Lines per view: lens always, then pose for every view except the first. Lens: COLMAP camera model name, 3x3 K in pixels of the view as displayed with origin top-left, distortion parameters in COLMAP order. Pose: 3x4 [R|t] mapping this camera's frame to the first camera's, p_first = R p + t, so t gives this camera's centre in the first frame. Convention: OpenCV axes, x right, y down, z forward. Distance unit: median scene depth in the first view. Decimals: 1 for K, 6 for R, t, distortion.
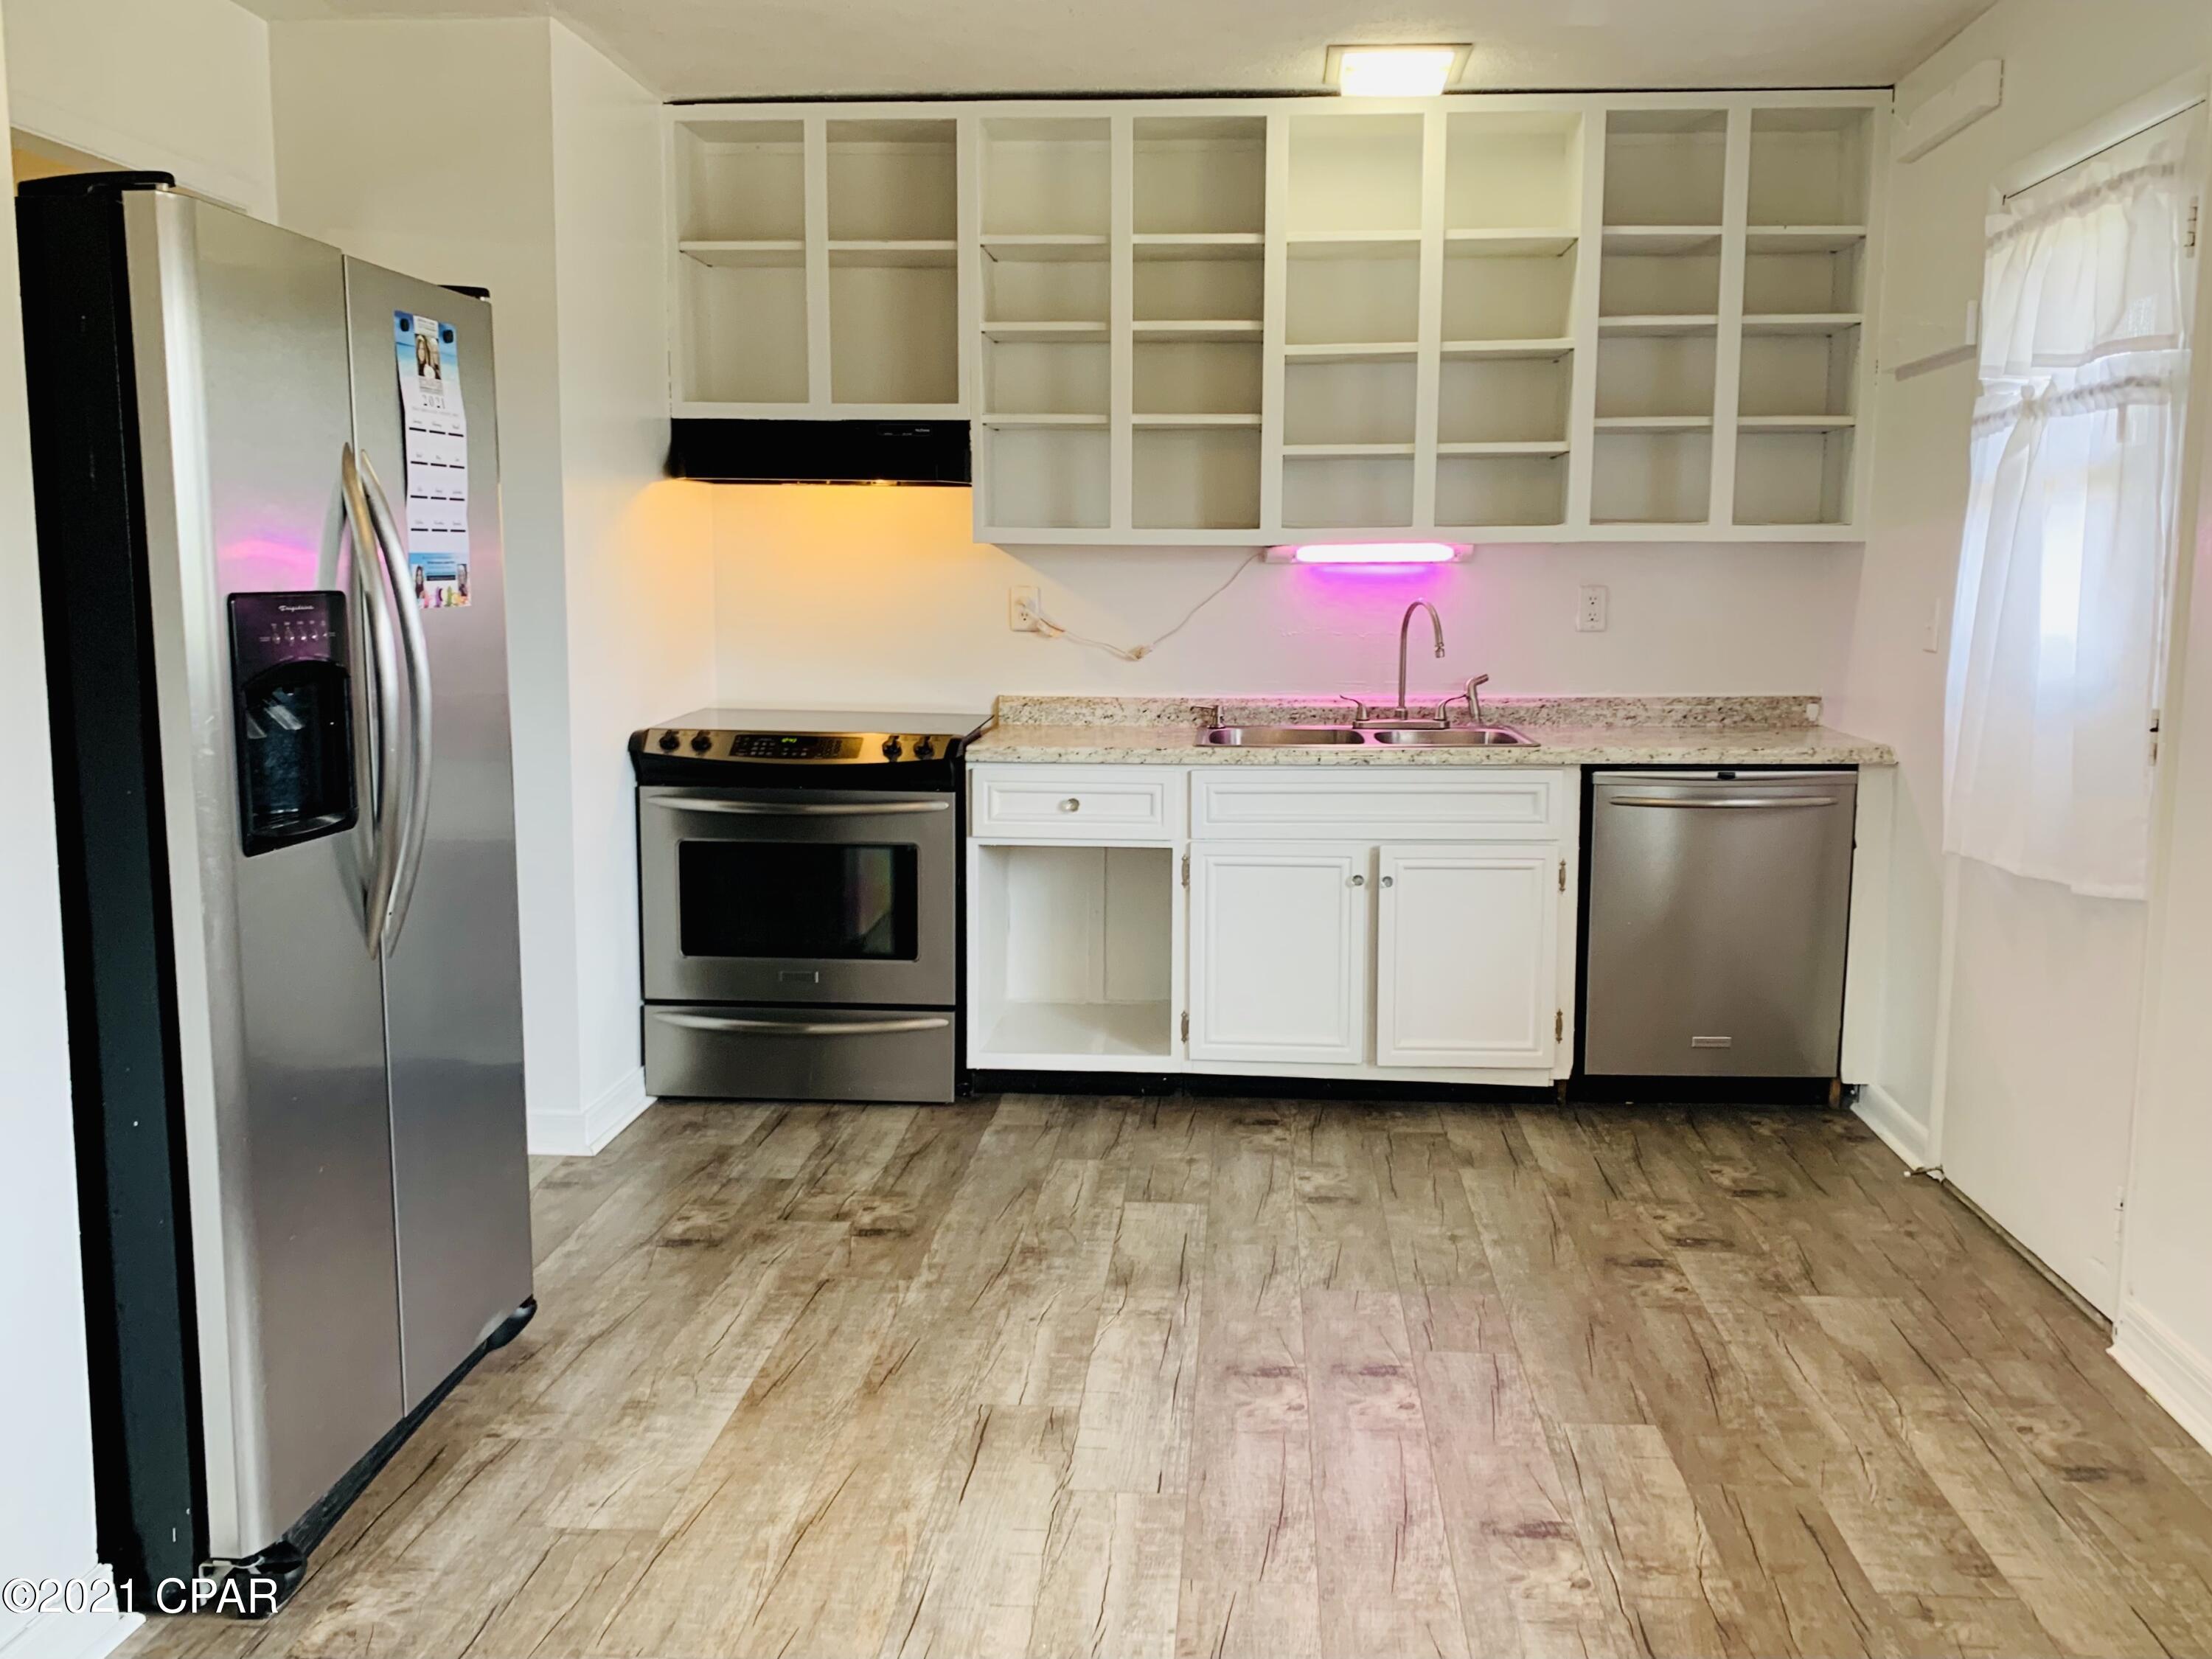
lens RADIAL K [[1882.1, 0, 1119.0], [0, 1882.1, 831.7], [0, 0, 1]] dist [0.054982, -0.094808]
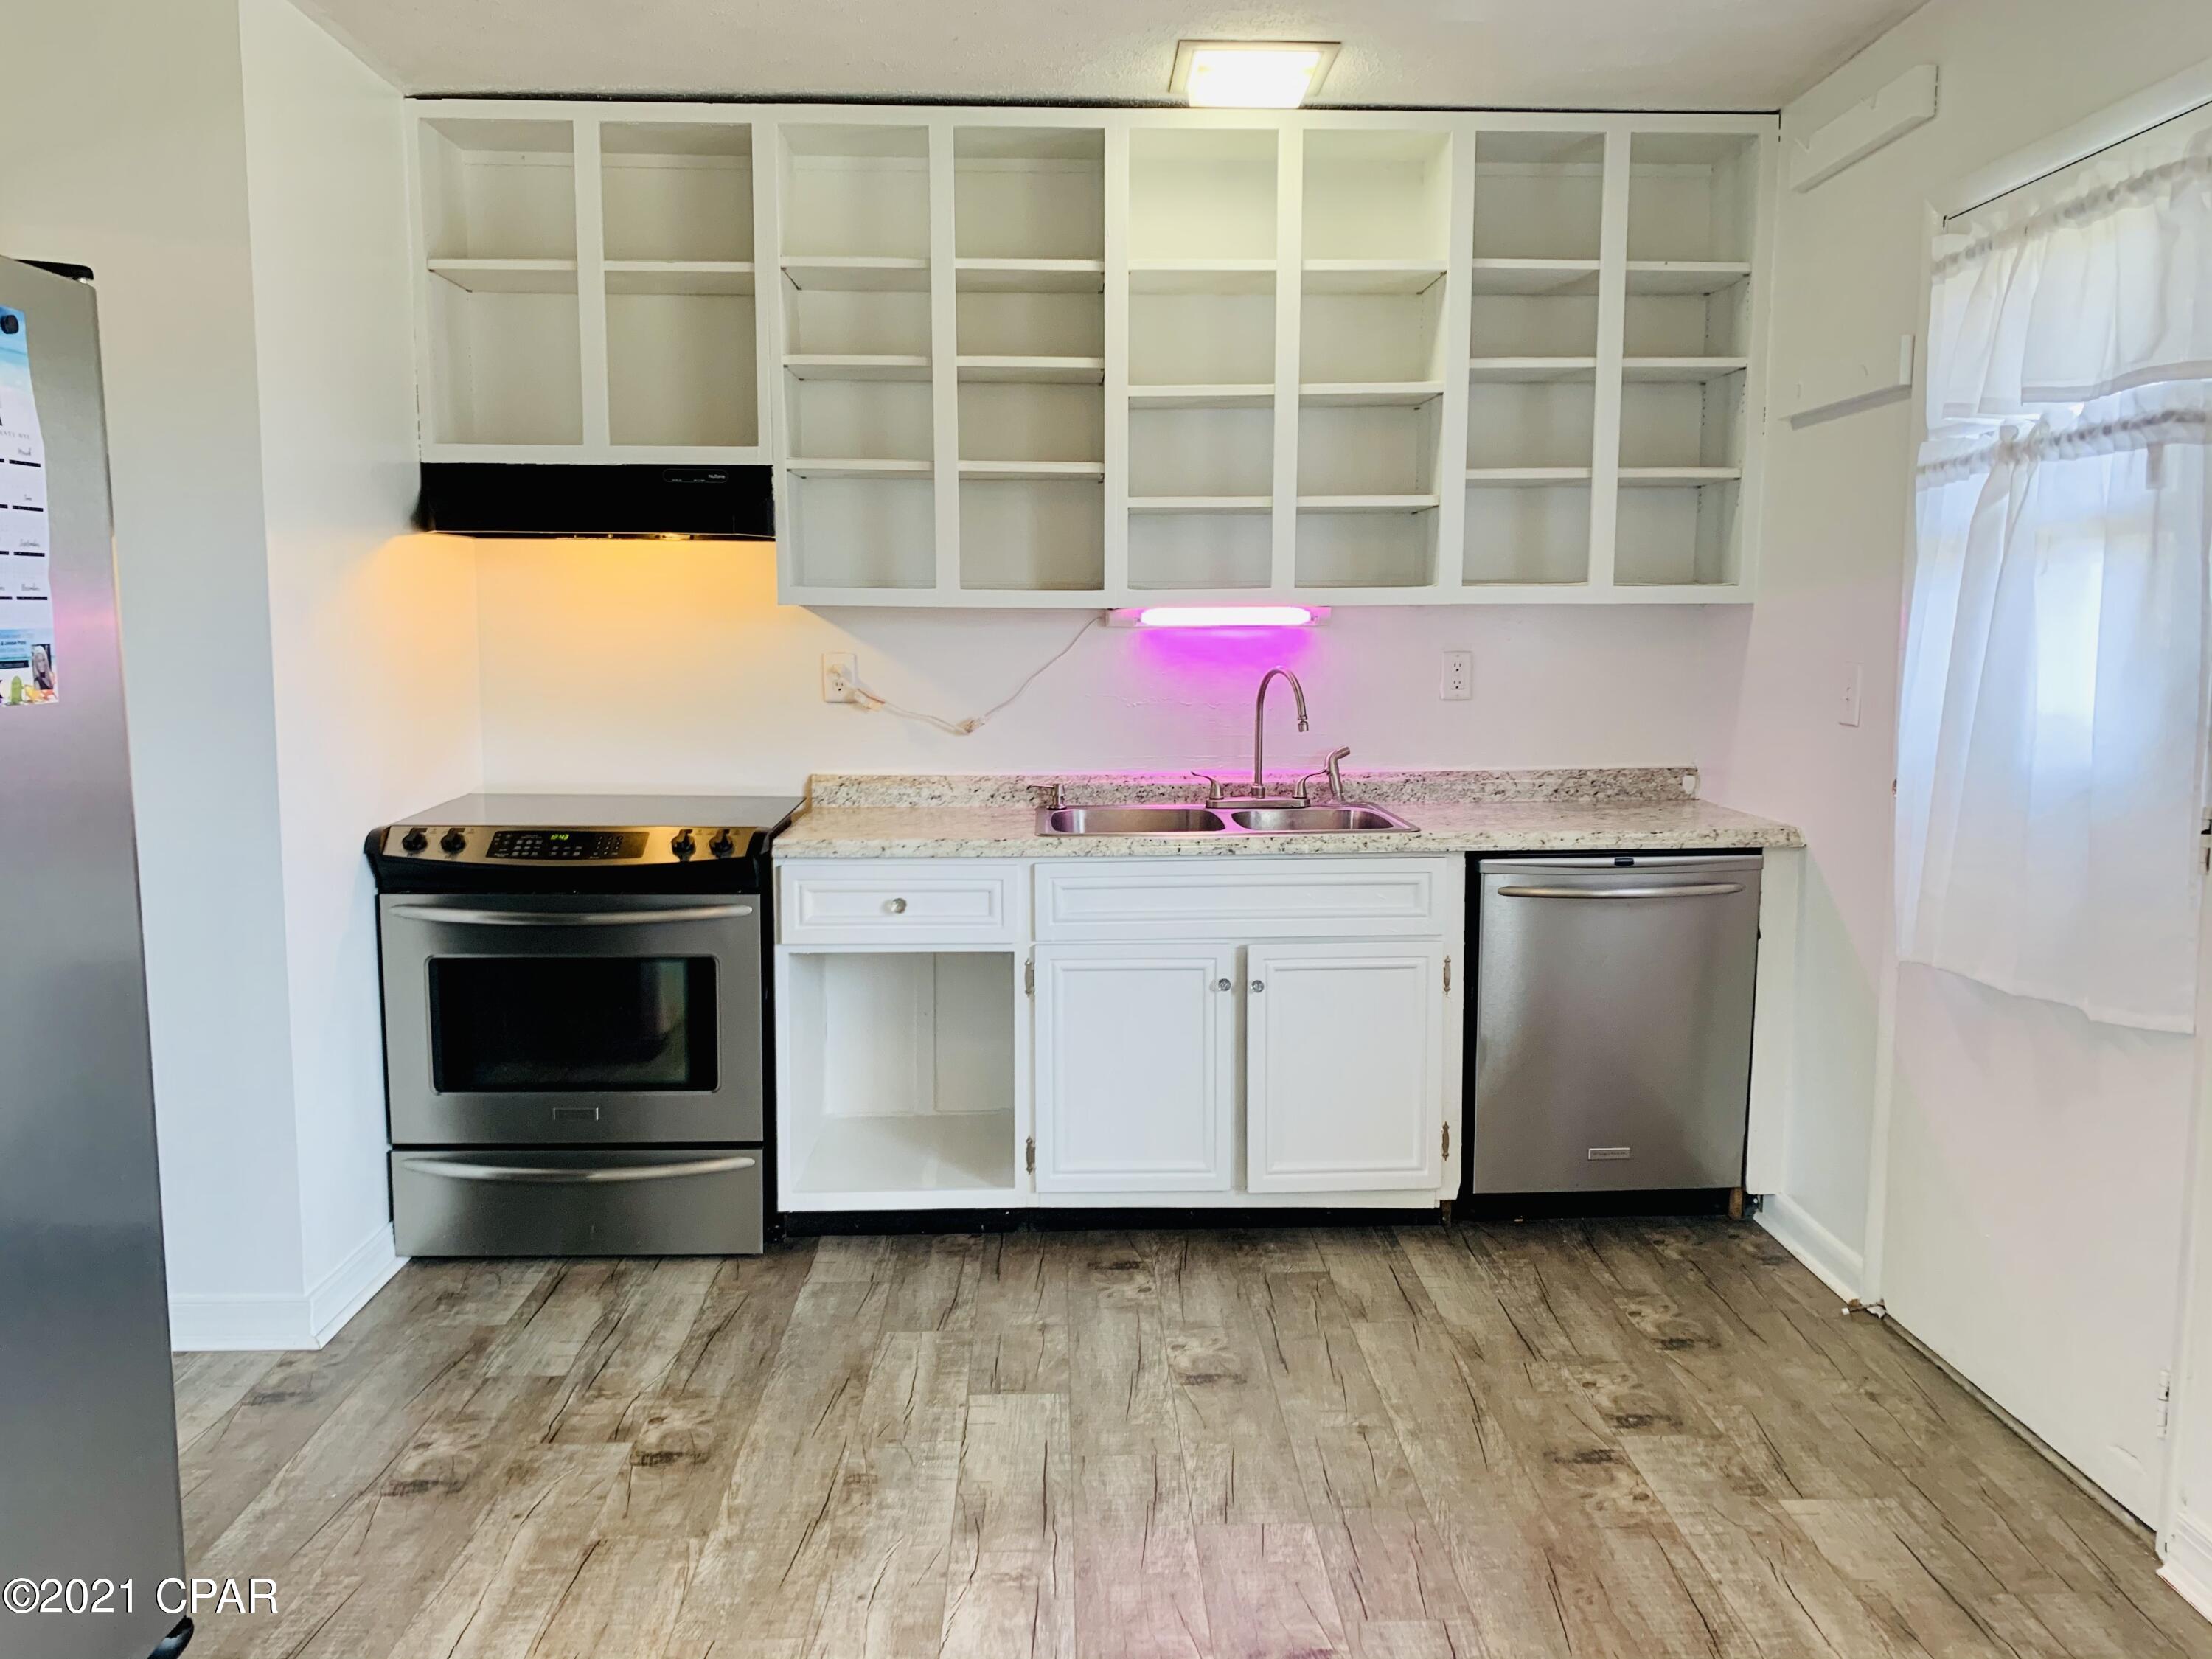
lens RADIAL K [[1698.6, 0, 1098.8], [0, 1698.6, 830.7], [0, 0, 1]] dist [0.031756, -0.031464]
pose [[0.994857, -0.015298, 0.100128, -0.010582], [0.016852, 0.999750, -0.014692, -0.037097], [-0.099878, 0.016304, 0.994866, 0.214776]]
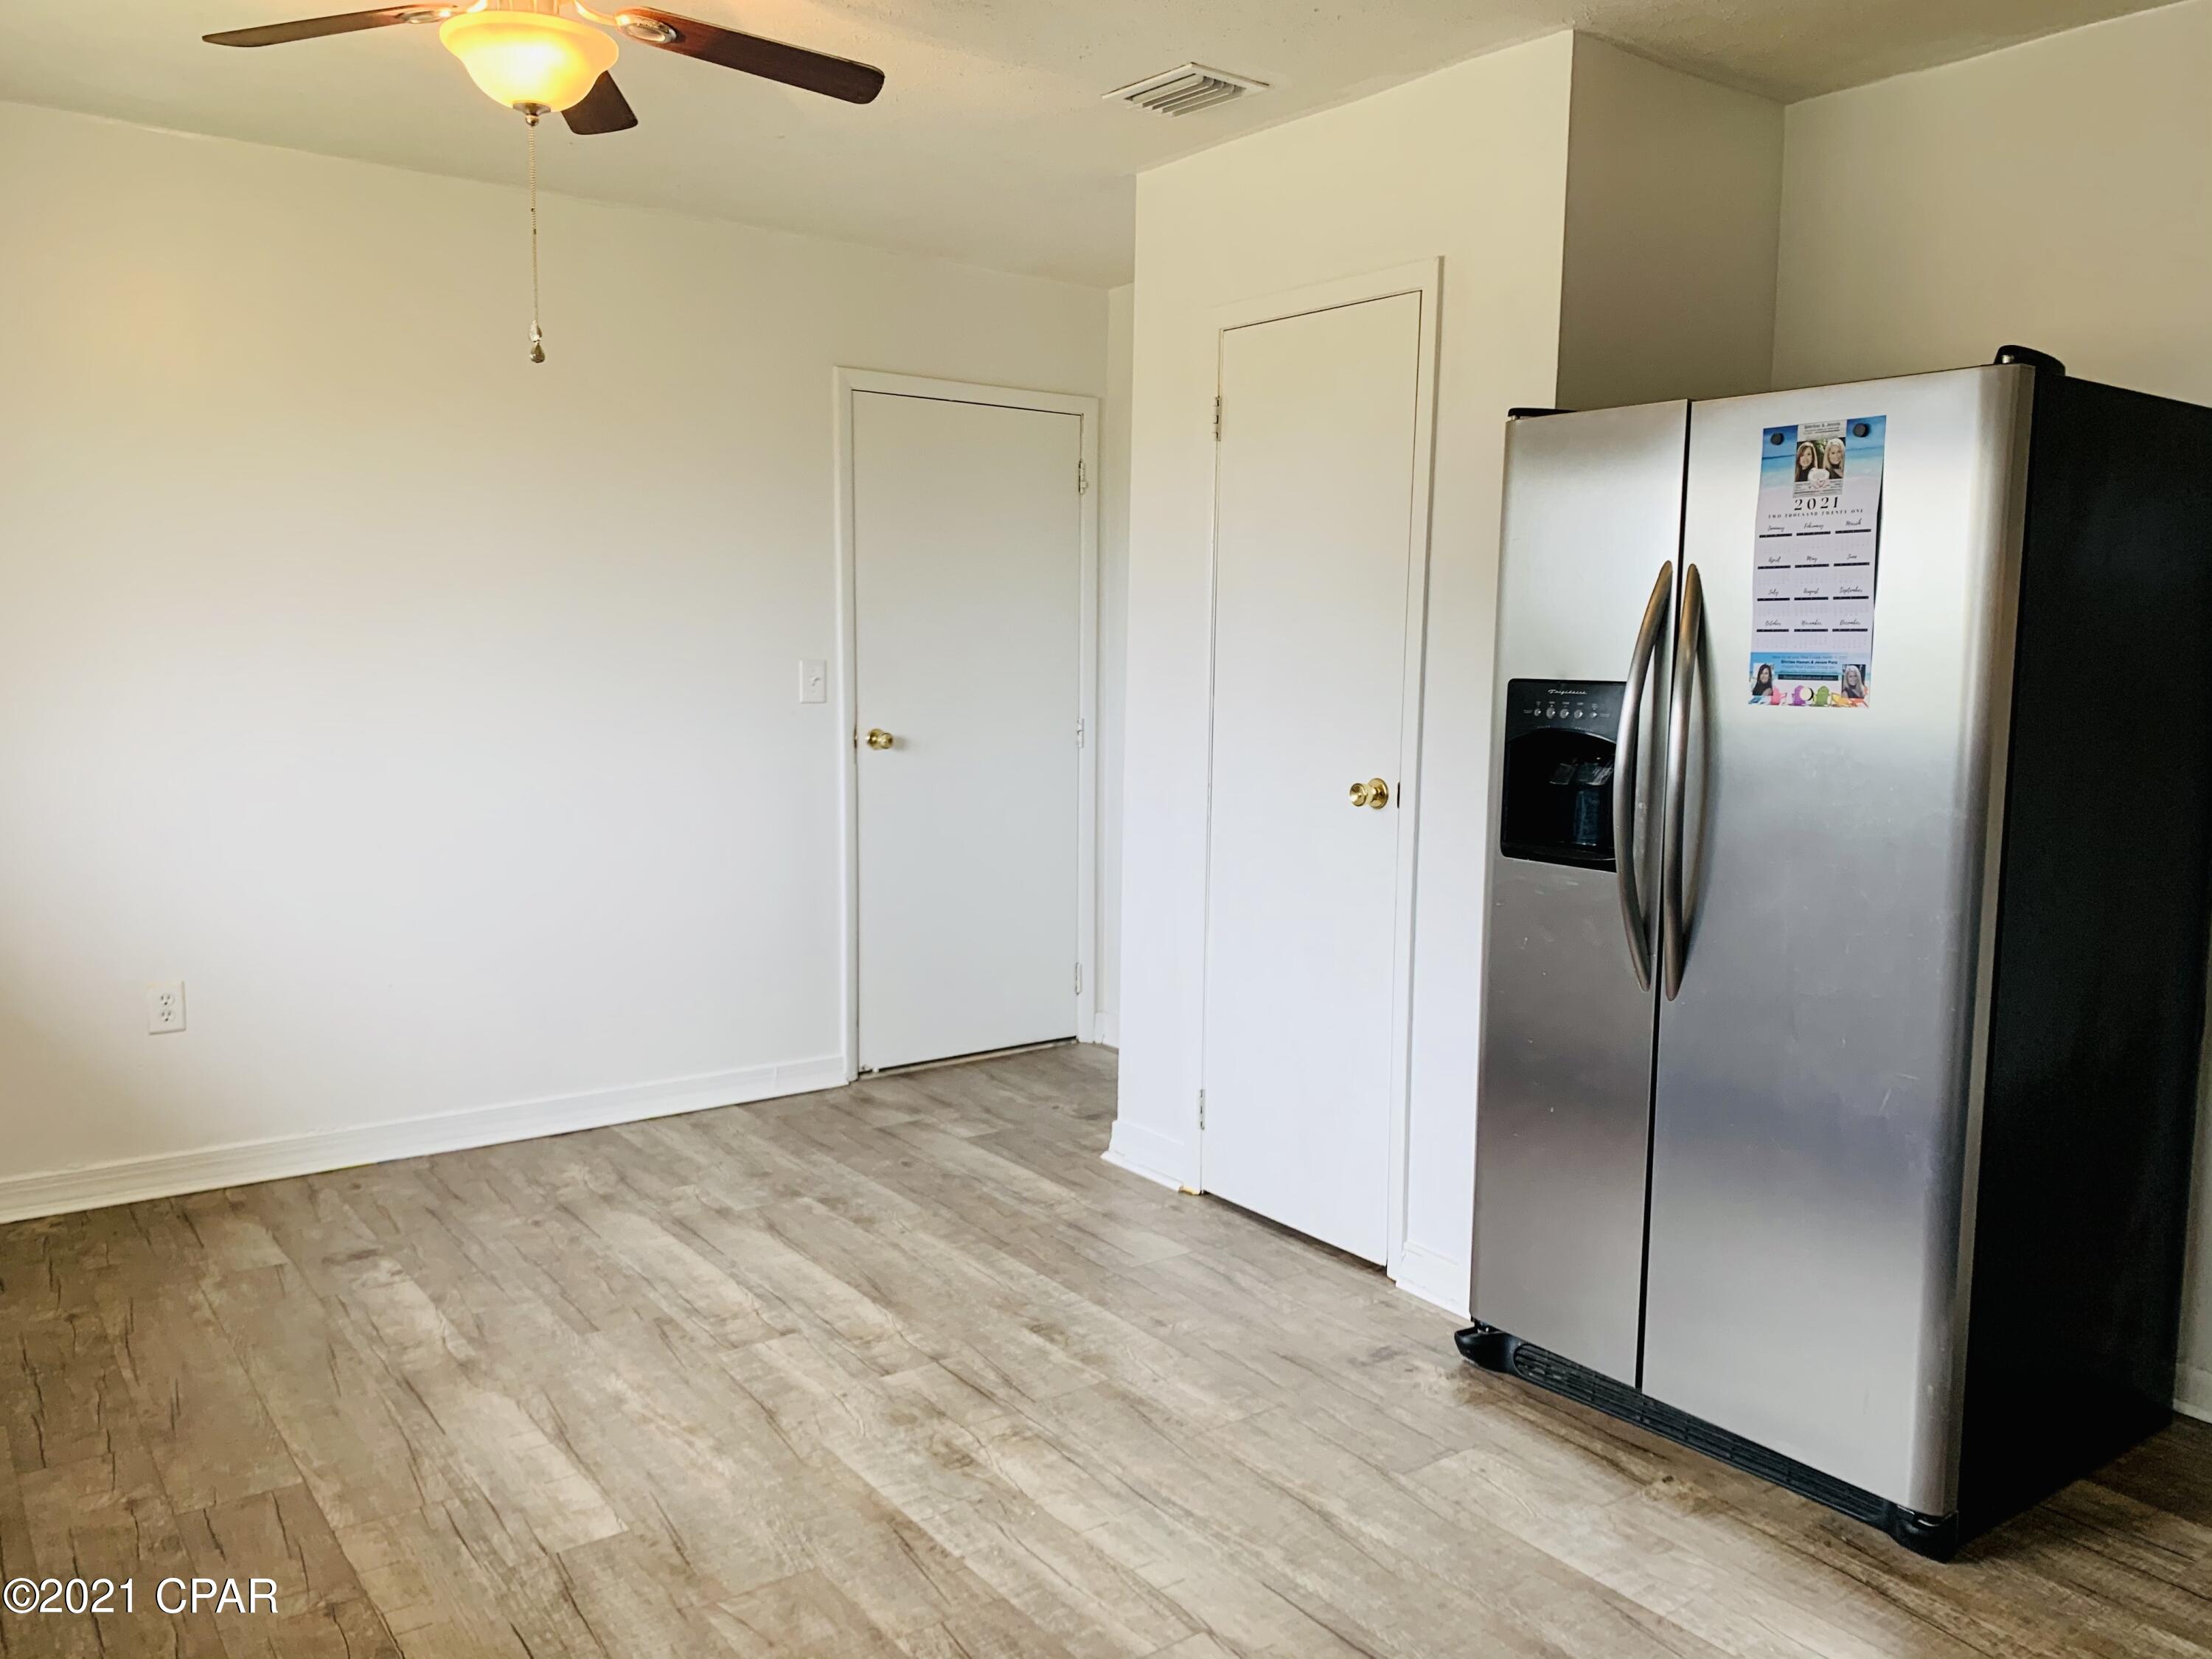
lens RADIAL K [[1698.6, 0, 1117.4], [0, 1698.6, 825.2], [0, 0, 1]] dist [0.031756, -0.031464]
pose [[-0.753428, 0.058024, -0.654965, 0.342323], [-0.106843, 0.972057, 0.209020, -0.137763], [0.648792, 0.227460, -0.726176, 0.951942]]
